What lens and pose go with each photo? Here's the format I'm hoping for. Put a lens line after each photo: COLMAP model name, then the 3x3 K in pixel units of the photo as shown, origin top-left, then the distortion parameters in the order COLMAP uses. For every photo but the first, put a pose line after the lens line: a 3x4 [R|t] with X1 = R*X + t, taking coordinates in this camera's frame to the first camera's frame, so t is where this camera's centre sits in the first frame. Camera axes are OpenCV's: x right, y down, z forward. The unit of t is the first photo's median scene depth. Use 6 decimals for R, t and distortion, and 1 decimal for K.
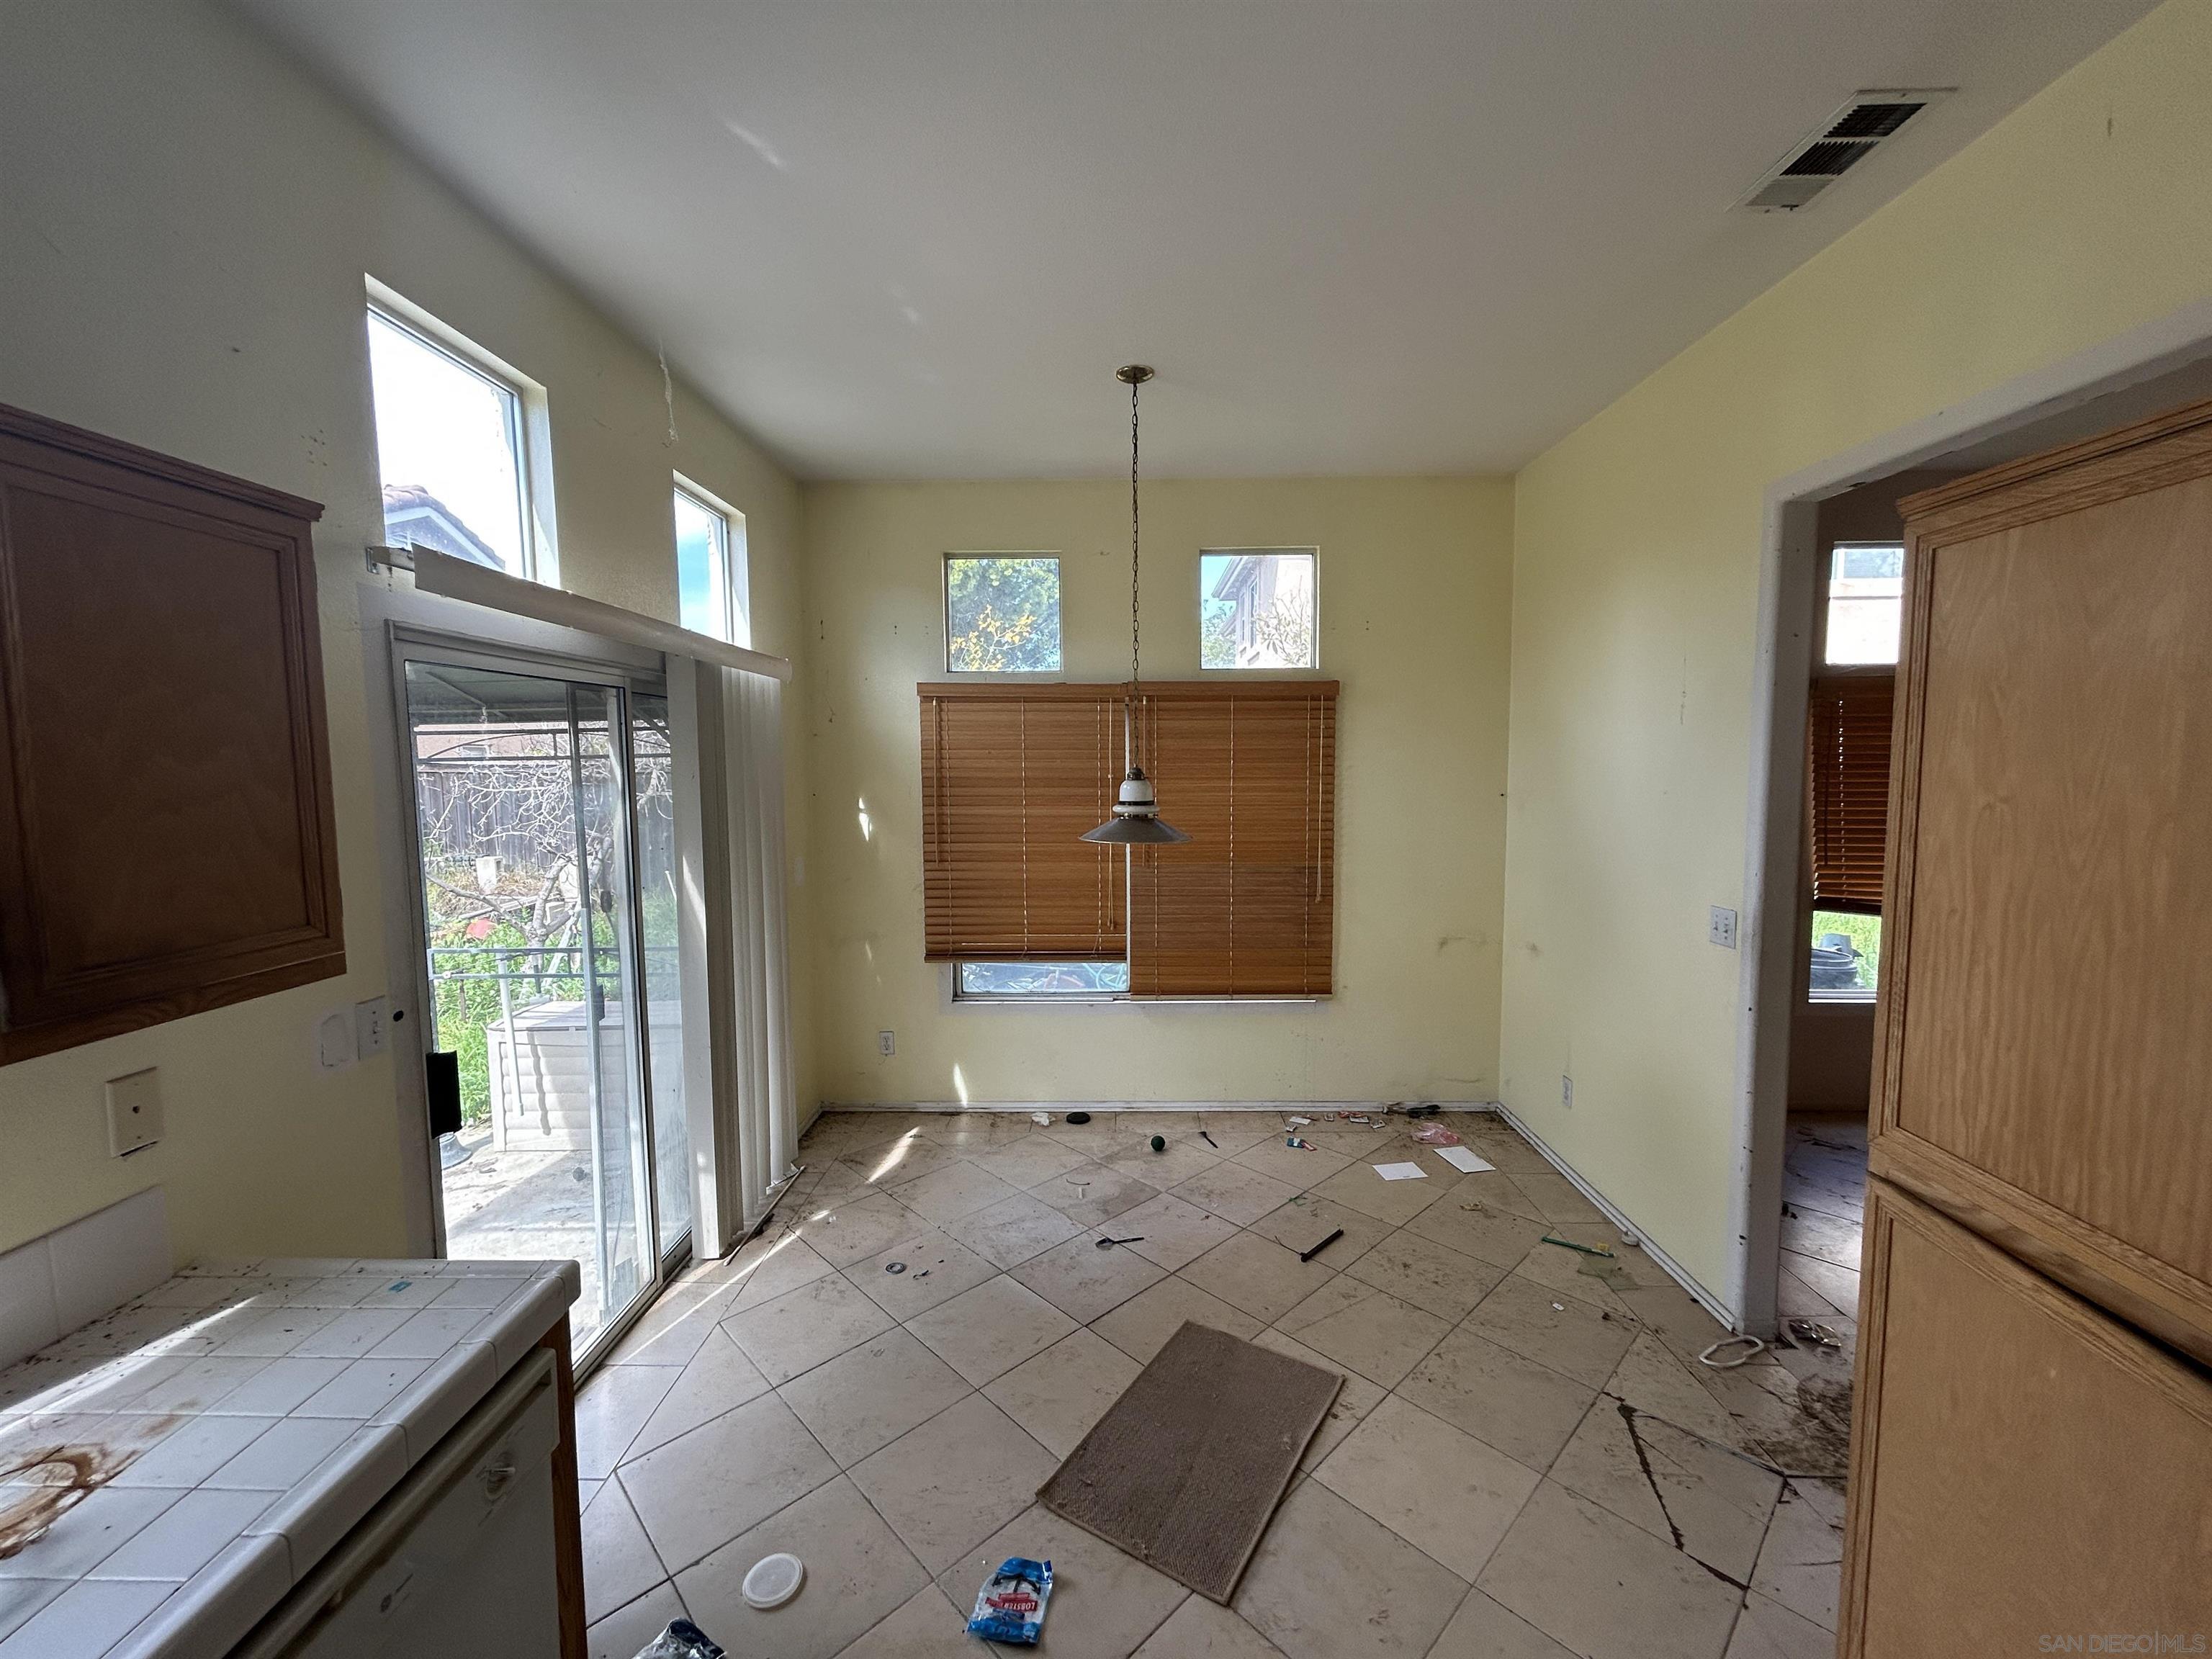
lens RADIAL K [[889.8, 0, 1106.0], [0, 889.8, 829.5], [0, 0, 1]] dist [-0.000526, -0.000021]
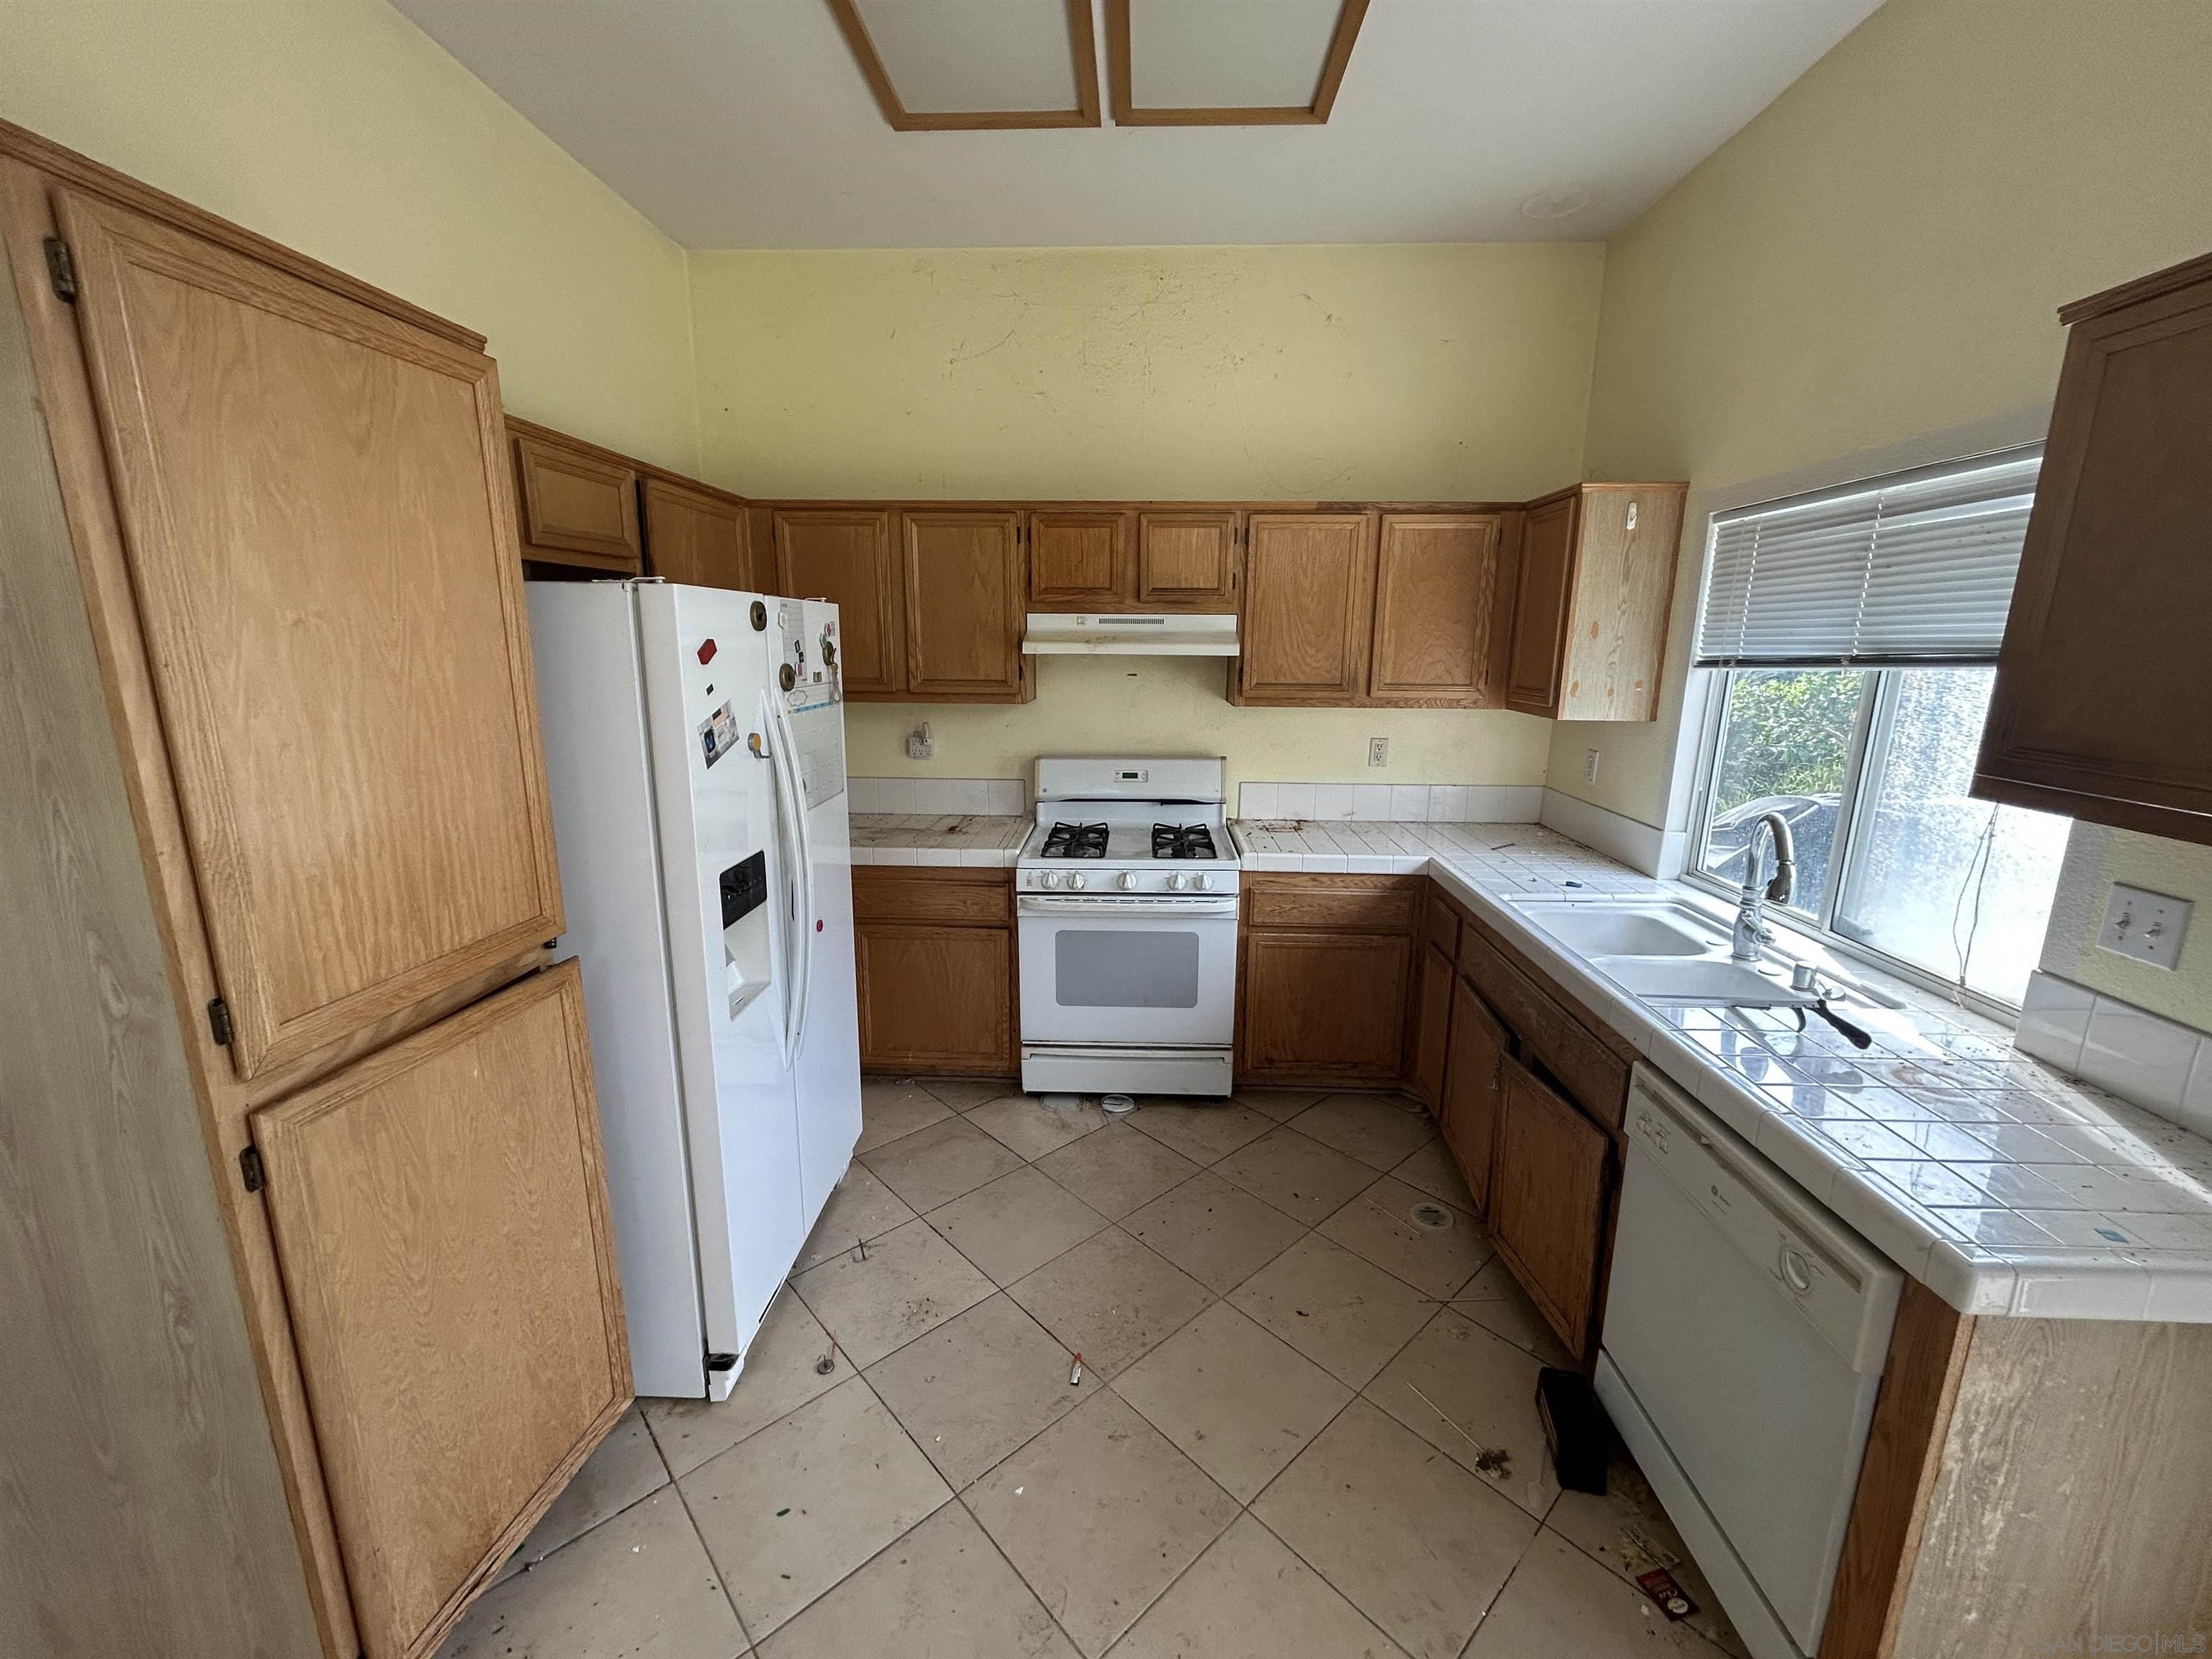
lens RADIAL K [[889.8, 0, 1106.0], [0, 889.8, 829.5], [0, 0, 1]] dist [-0.000526, -0.000021]
pose [[-0.999691, -0.006324, 0.024047, 0.122592], [0.000974, 0.956410, 0.292025, -0.090839], [-0.024846, 0.291958, -0.956108, 1.972680]]
